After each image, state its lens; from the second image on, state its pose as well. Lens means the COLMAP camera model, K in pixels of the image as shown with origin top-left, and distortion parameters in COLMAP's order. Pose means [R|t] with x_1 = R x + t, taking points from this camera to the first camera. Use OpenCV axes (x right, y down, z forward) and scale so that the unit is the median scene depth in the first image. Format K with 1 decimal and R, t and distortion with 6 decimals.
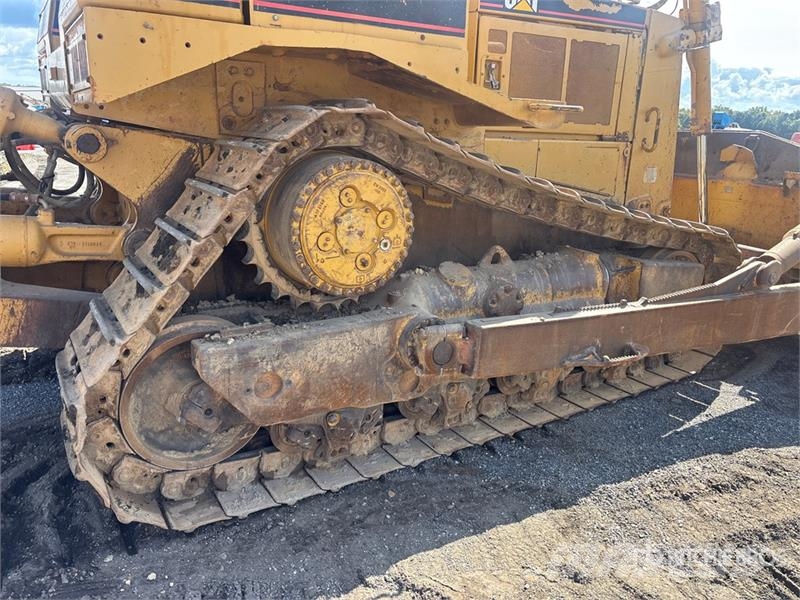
lens RADIAL K [[613.3, 0, 407.0], [0, 613.3, 304.0], [0, 0, 1]] dist [0.040776, -0.056543]
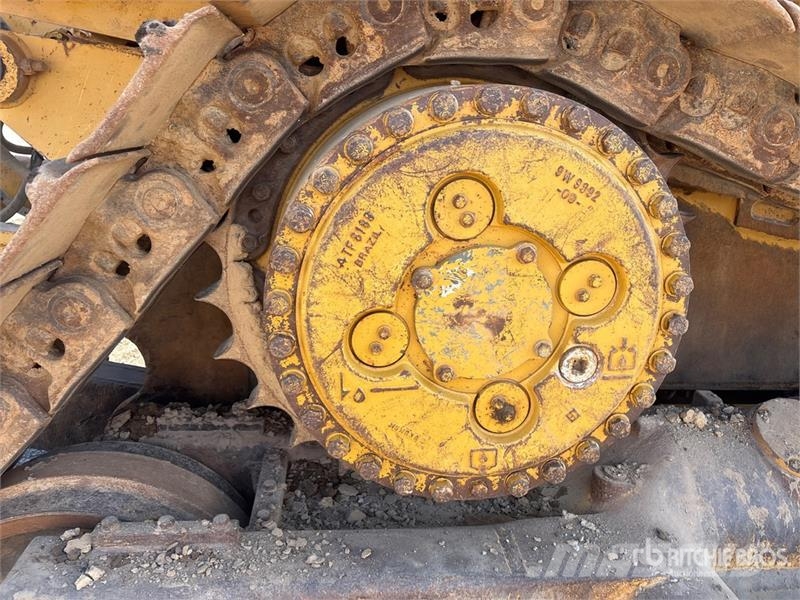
lens RADIAL K [[613.3, 0, 401.8], [0, 613.3, 297.7], [0, 0, 1]] dist [0.040776, -0.056543]
pose [[0.891315, 0.129181, -0.434592, 0.016770], [-0.139420, 0.990198, 0.008393, -0.121547], [0.431416, 0.053110, 0.900588, 0.673433]]
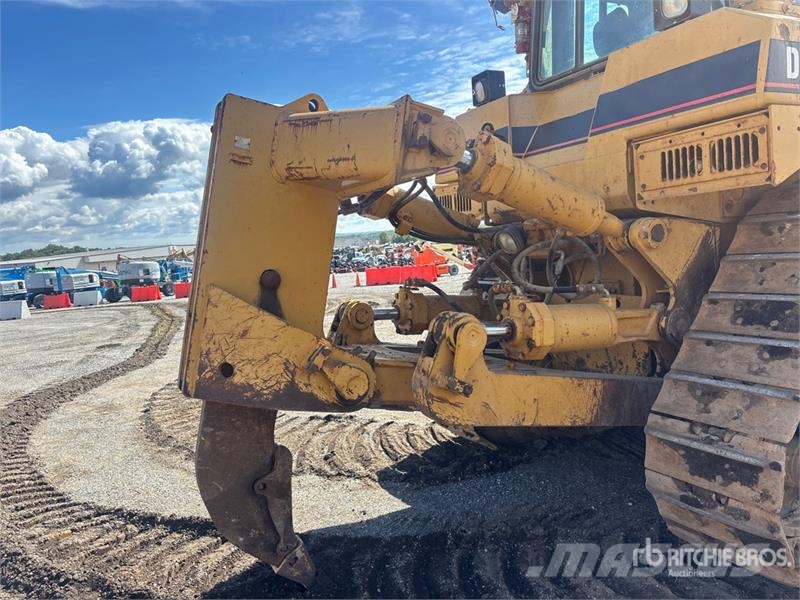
lens RADIAL K [[613.3, 0, 397.2], [0, 613.3, 294.1], [0, 0, 1]] dist [0.040776, -0.056543]
pose [[0.988924, -0.104764, -0.105135, -0.825725], [0.081090, 0.974661, -0.208470, 0.041363], [0.124311, 0.197636, 0.972361, -0.121169]]
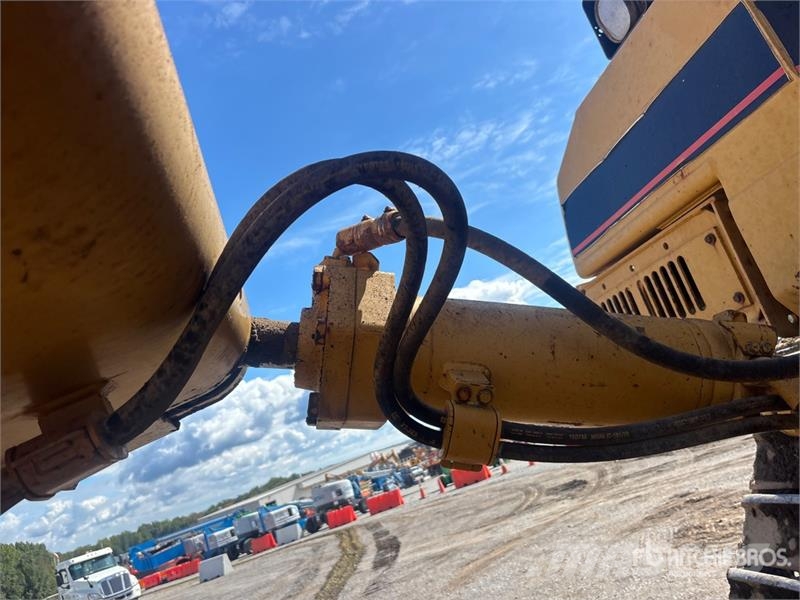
lens RADIAL K [[613.3, 0, 395.6], [0, 613.3, 297.8], [0, 0, 1]] dist [0.040776, -0.056543]
pose [[0.852466, -0.418641, -0.313116, -0.836784], [0.224163, 0.833798, -0.504511, -0.273276], [0.472284, 0.359889, 0.804629, 0.811045]]
